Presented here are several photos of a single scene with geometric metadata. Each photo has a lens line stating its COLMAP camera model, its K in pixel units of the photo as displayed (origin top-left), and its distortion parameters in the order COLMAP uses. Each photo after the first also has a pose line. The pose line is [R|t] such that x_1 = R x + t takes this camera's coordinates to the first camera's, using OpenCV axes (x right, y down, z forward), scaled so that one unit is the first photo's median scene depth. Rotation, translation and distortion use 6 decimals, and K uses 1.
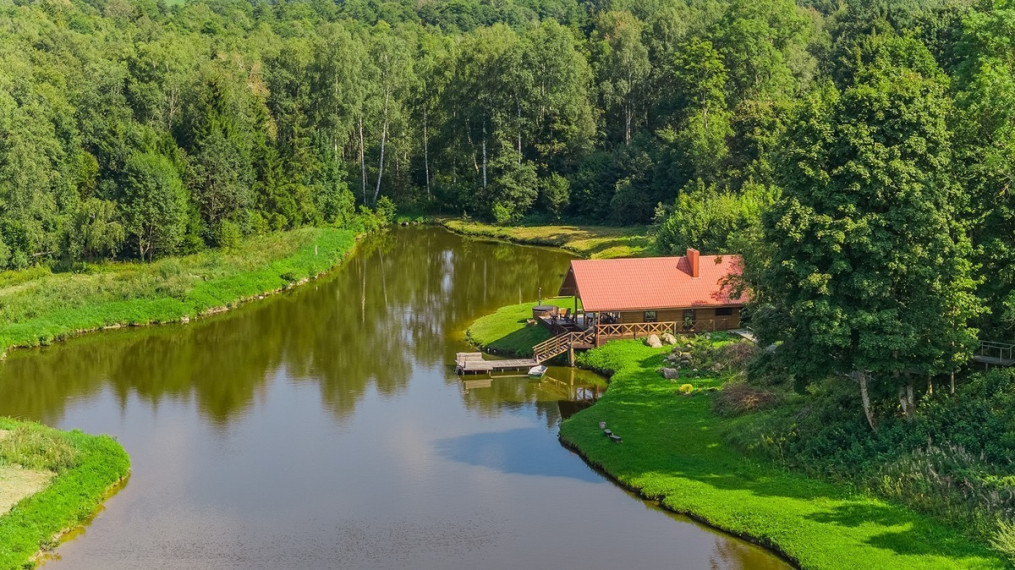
lens RADIAL K [[2173.4, 0, 507.5], [0, 2173.4, 285.0], [0, 0, 1]] dist [-0.264250, 0.510569]
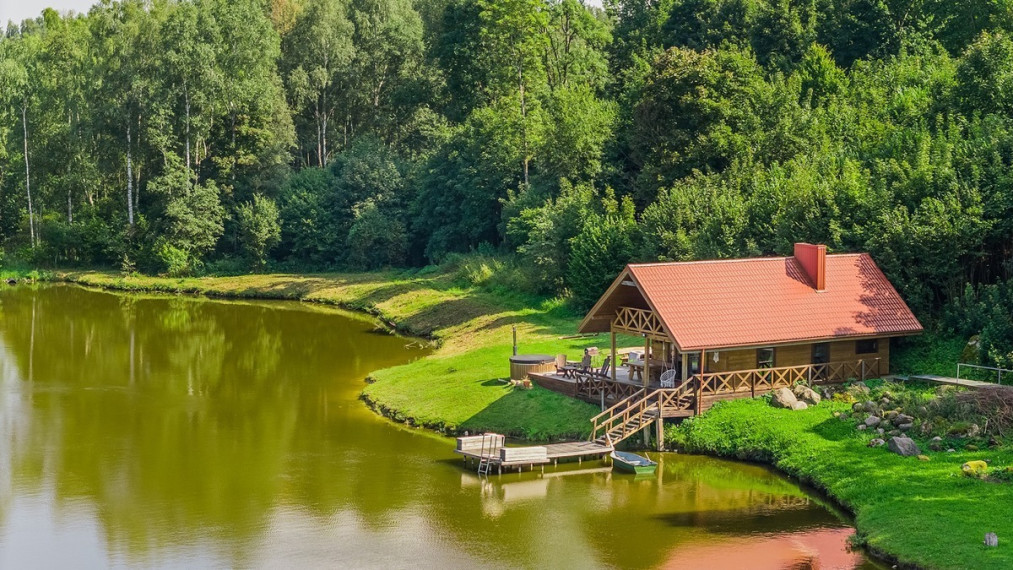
lens RADIAL K [[2169.2, 0, 506.5], [0, 2169.2, 285.0], [0, 0, 1]] dist [-0.264250, 0.510569]
pose [[0.931123, -0.022366, 0.364020, -0.149630], [0.046881, 0.997177, -0.058648, 0.018592], [-0.361681, 0.071674, 0.929543, 0.357122]]
